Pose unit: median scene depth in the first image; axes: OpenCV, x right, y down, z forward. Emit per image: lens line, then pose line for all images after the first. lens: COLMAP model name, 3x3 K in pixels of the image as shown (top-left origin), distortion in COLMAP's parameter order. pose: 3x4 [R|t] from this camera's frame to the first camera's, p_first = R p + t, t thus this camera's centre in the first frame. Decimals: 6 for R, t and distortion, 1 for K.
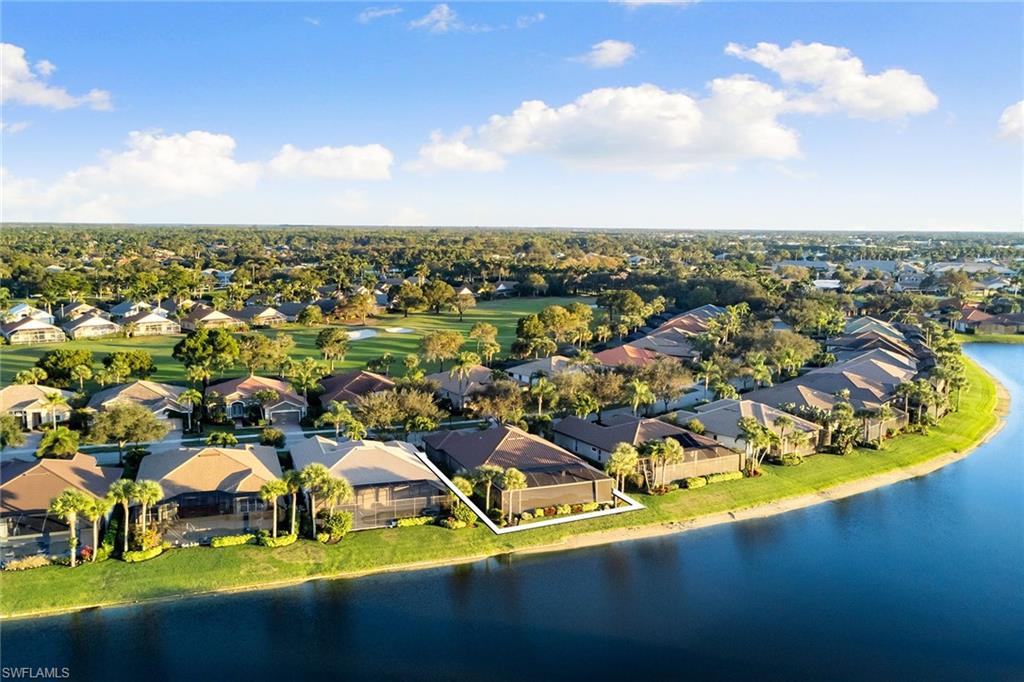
lens RADIAL K [[749.7, 0, 523.4], [0, 749.7, 341.6], [0, 0, 1]] dist [0.009202, 0.005995]
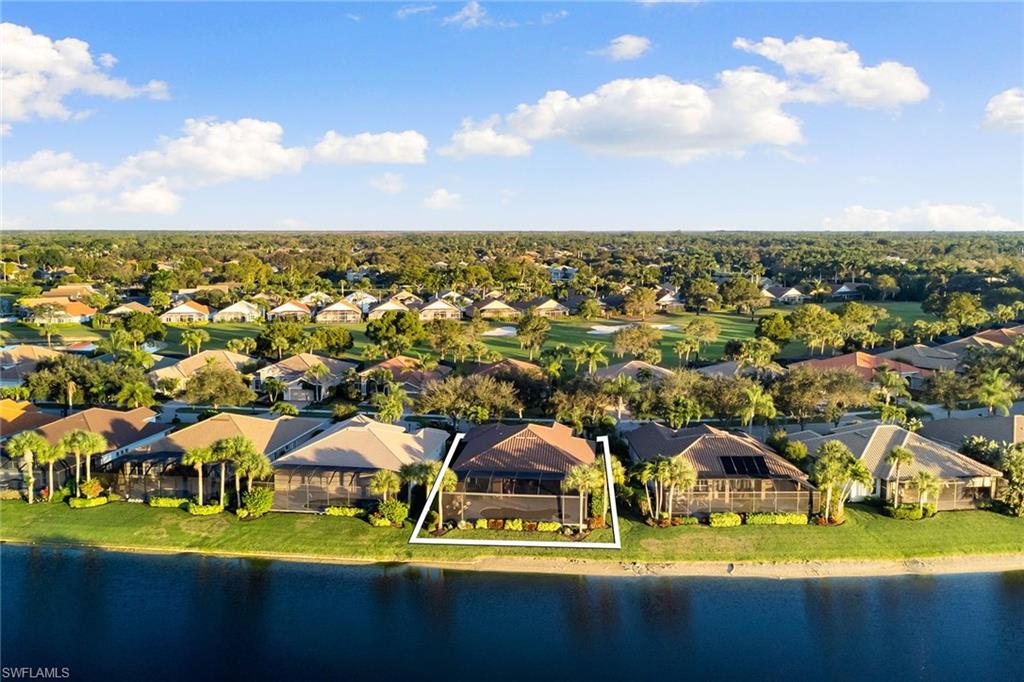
lens RADIAL K [[749.7, 0, 523.4], [0, 749.7, 341.6], [0, 0, 1]] dist [0.009202, 0.005995]
pose [[0.902523, 0.051805, -0.427514, 0.456502], [-0.051186, 0.998605, 0.012949, 0.005971], [0.427588, 0.010196, 0.903916, 0.259507]]
